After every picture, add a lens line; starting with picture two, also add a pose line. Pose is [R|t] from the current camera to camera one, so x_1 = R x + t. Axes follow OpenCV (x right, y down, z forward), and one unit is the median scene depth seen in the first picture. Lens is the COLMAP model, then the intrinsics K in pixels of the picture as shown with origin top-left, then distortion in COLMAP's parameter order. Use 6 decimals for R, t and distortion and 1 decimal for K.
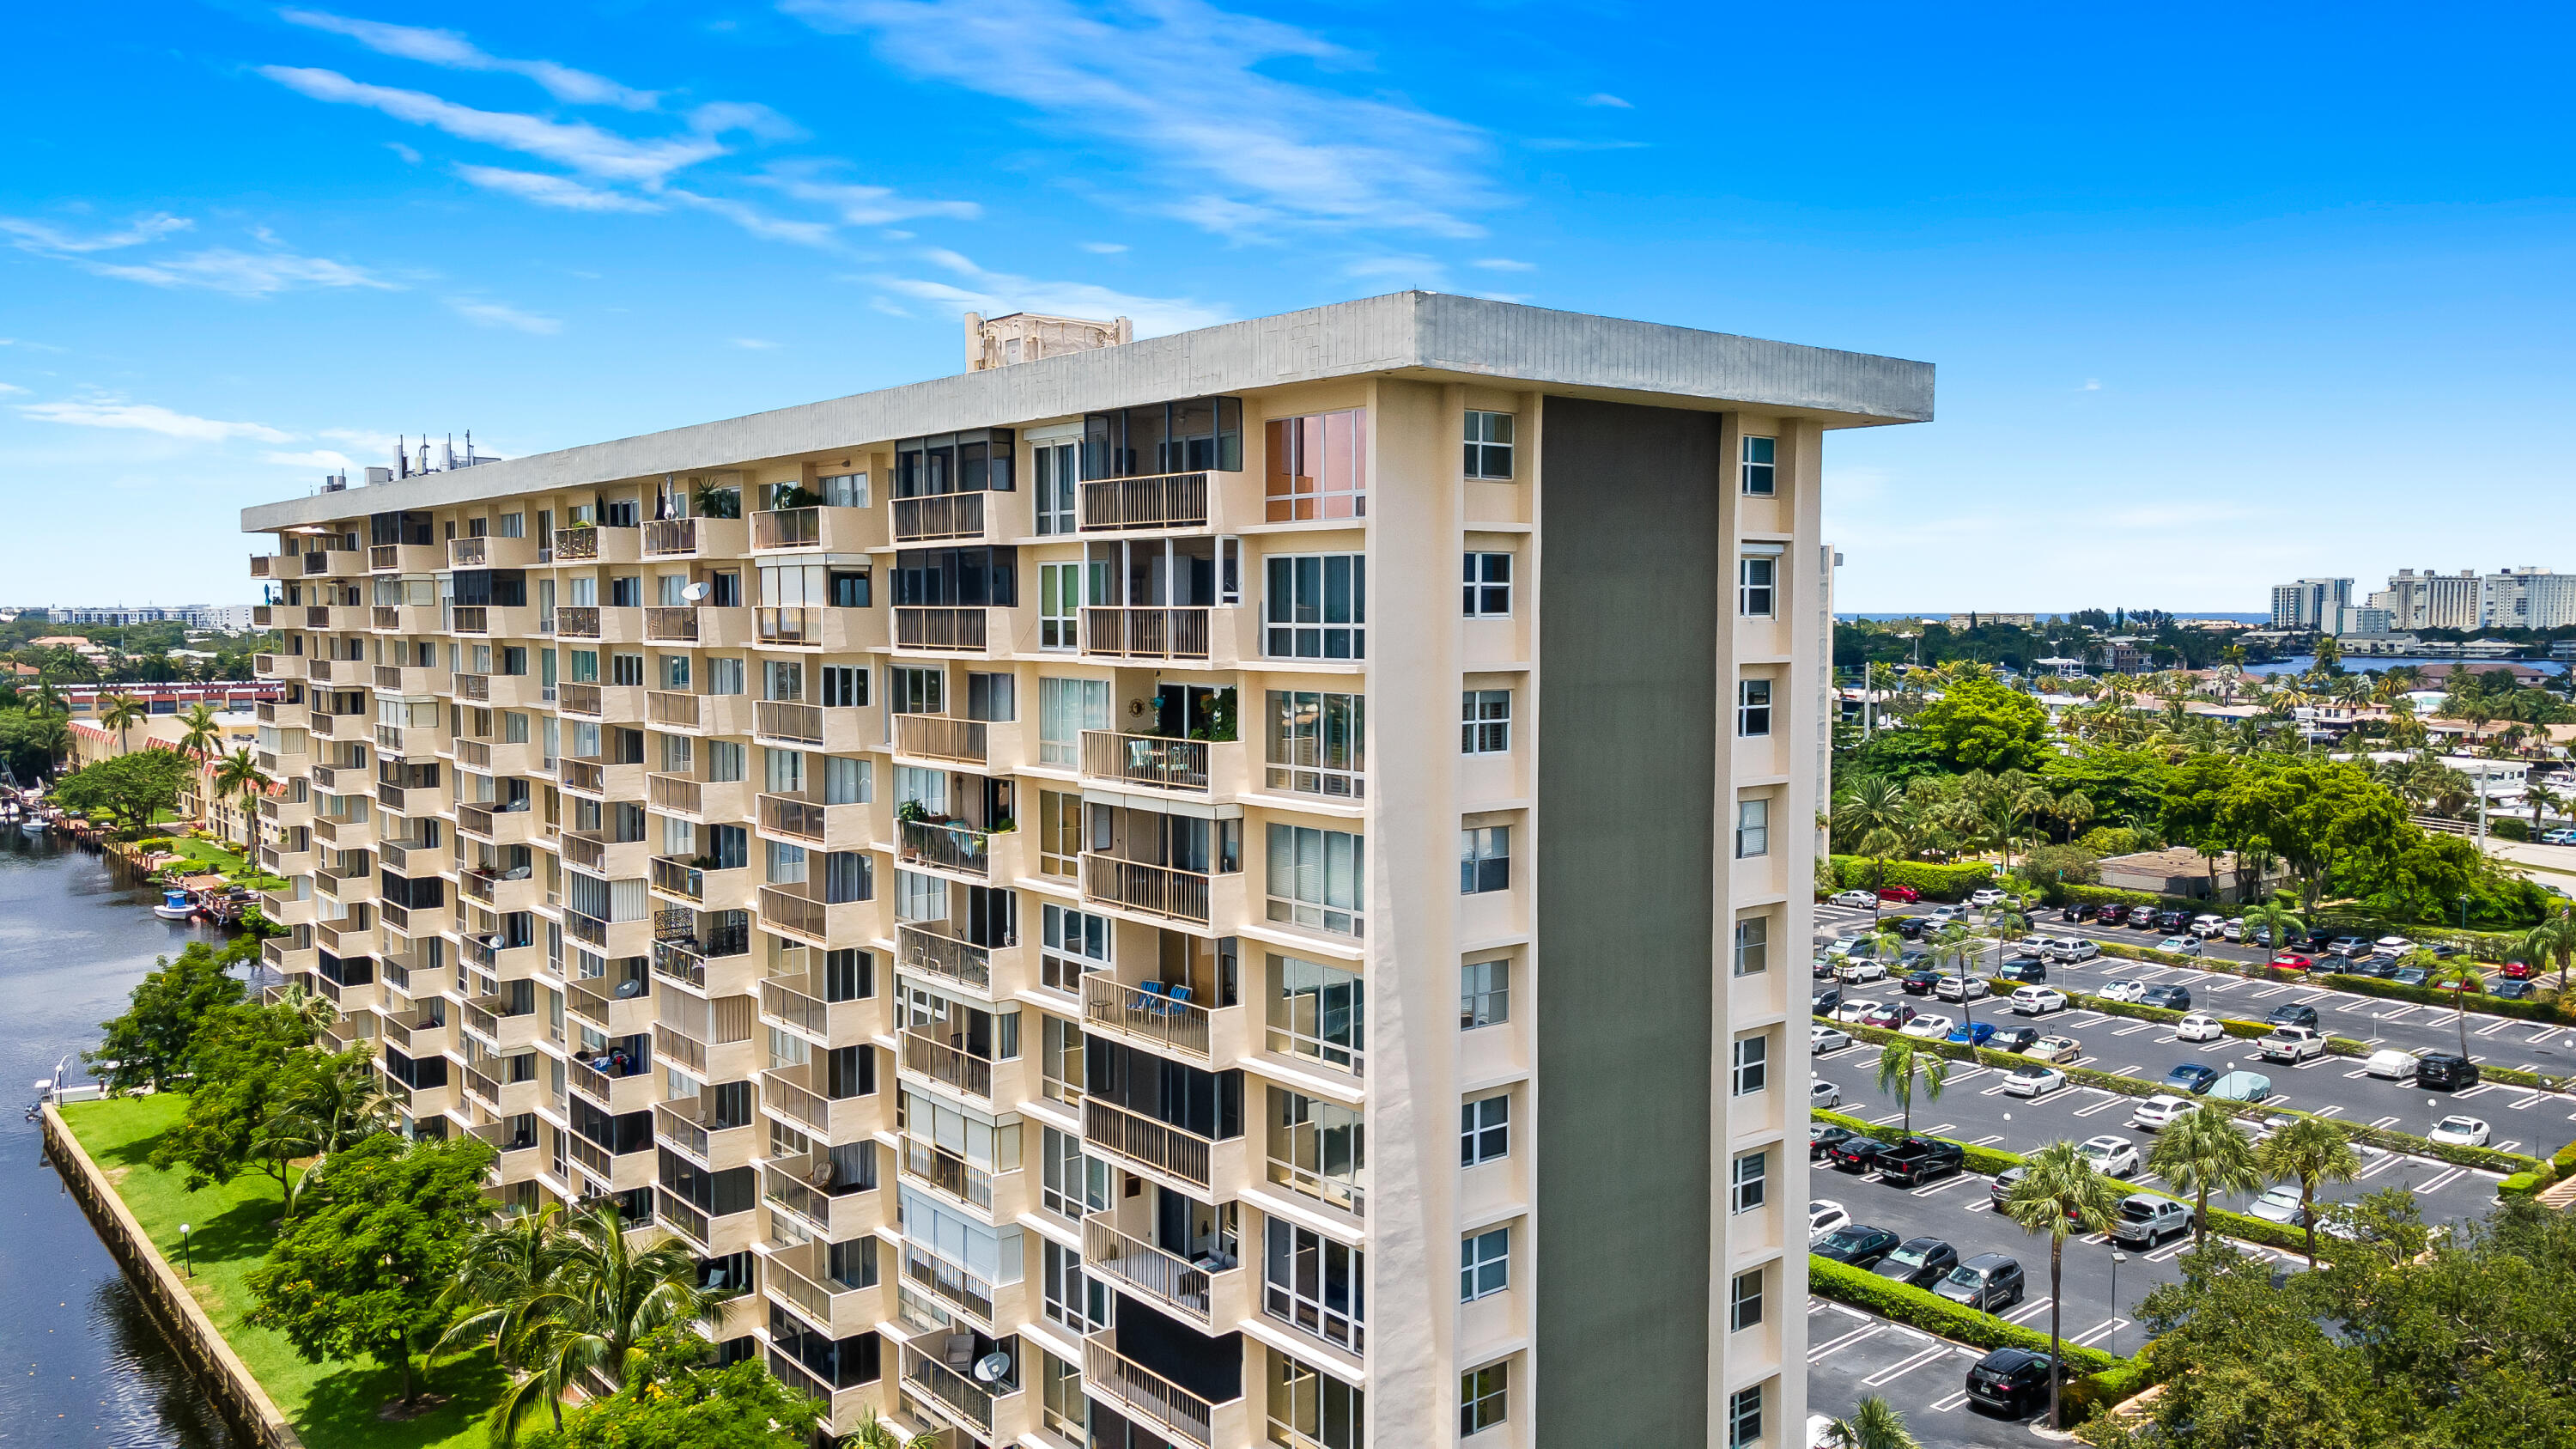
lens RADIAL K [[1888.1, 0, 1291.6], [0, 1888.1, 712.7], [0, 0, 1]] dist [0.034367, 0.015810]
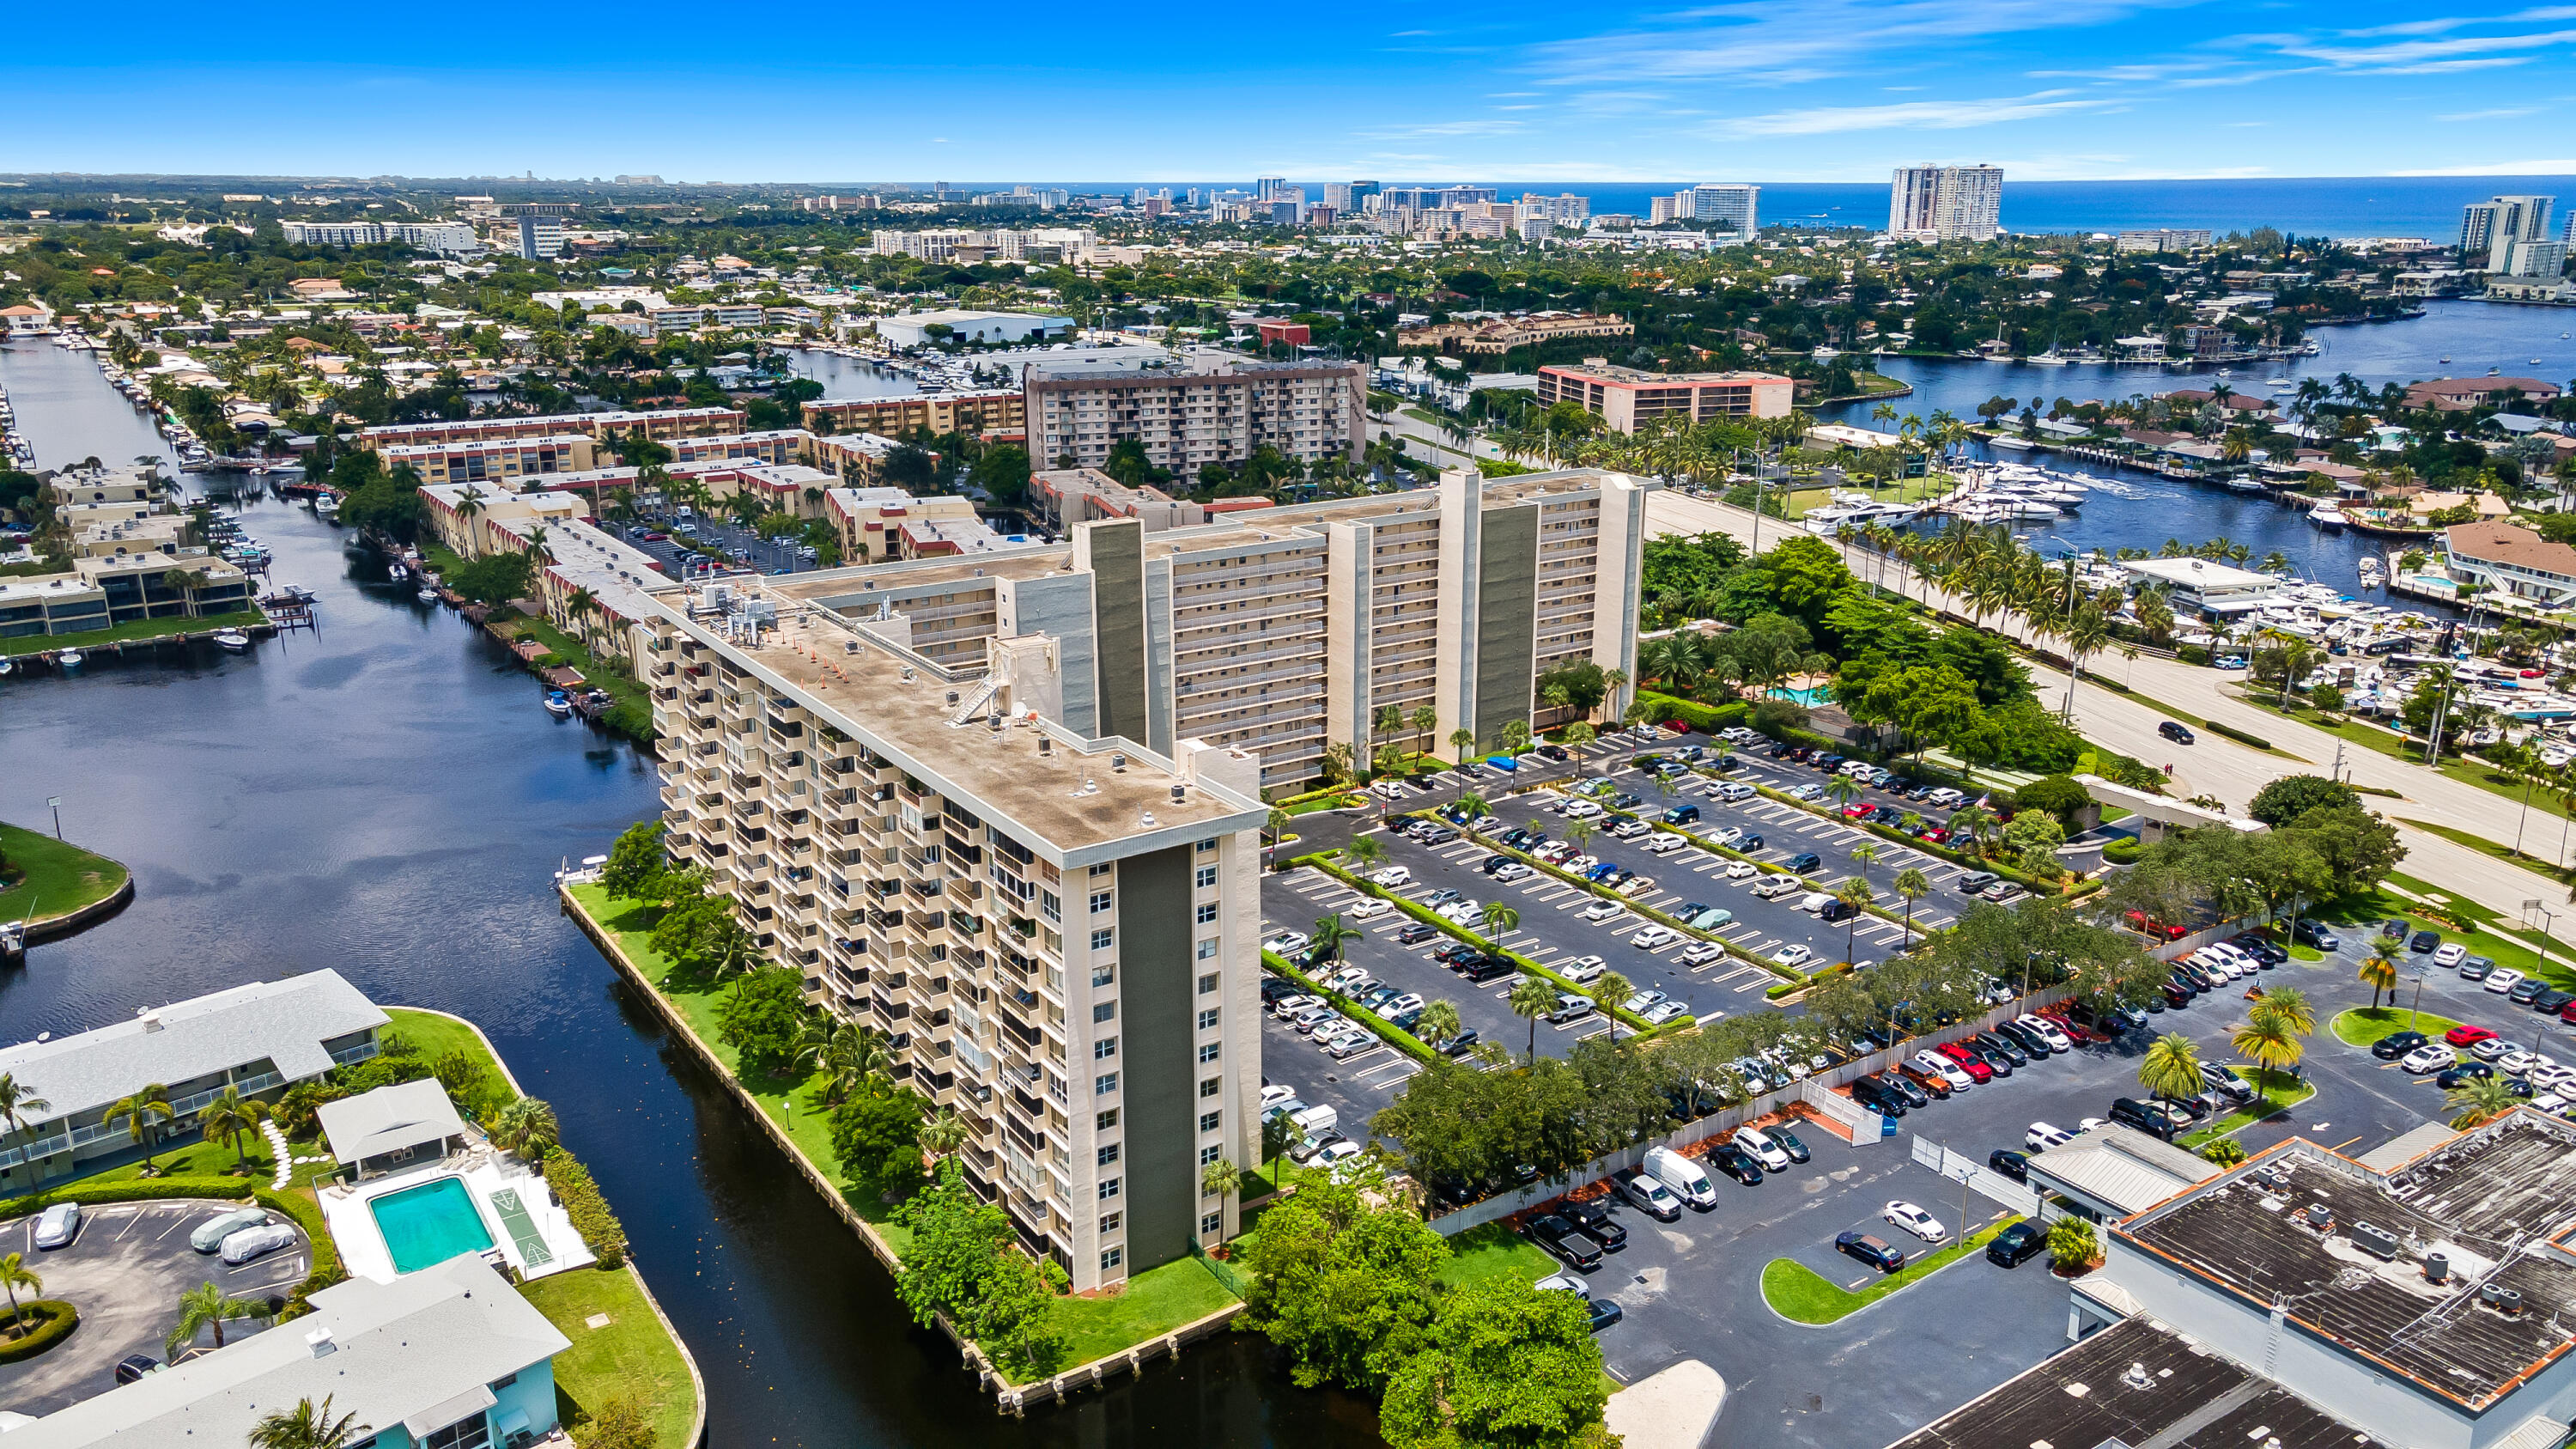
lens RADIAL K [[1888.1, 0, 1285.0], [0, 1888.1, 730.0], [0, 0, 1]] dist [0.034367, 0.015810]
pose [[0.995442, 0.025275, -0.091958, 0.574726], [-0.003589, 0.973486, 0.228717, -0.897507], [0.095300, -0.227345, 0.969140, -1.723787]]
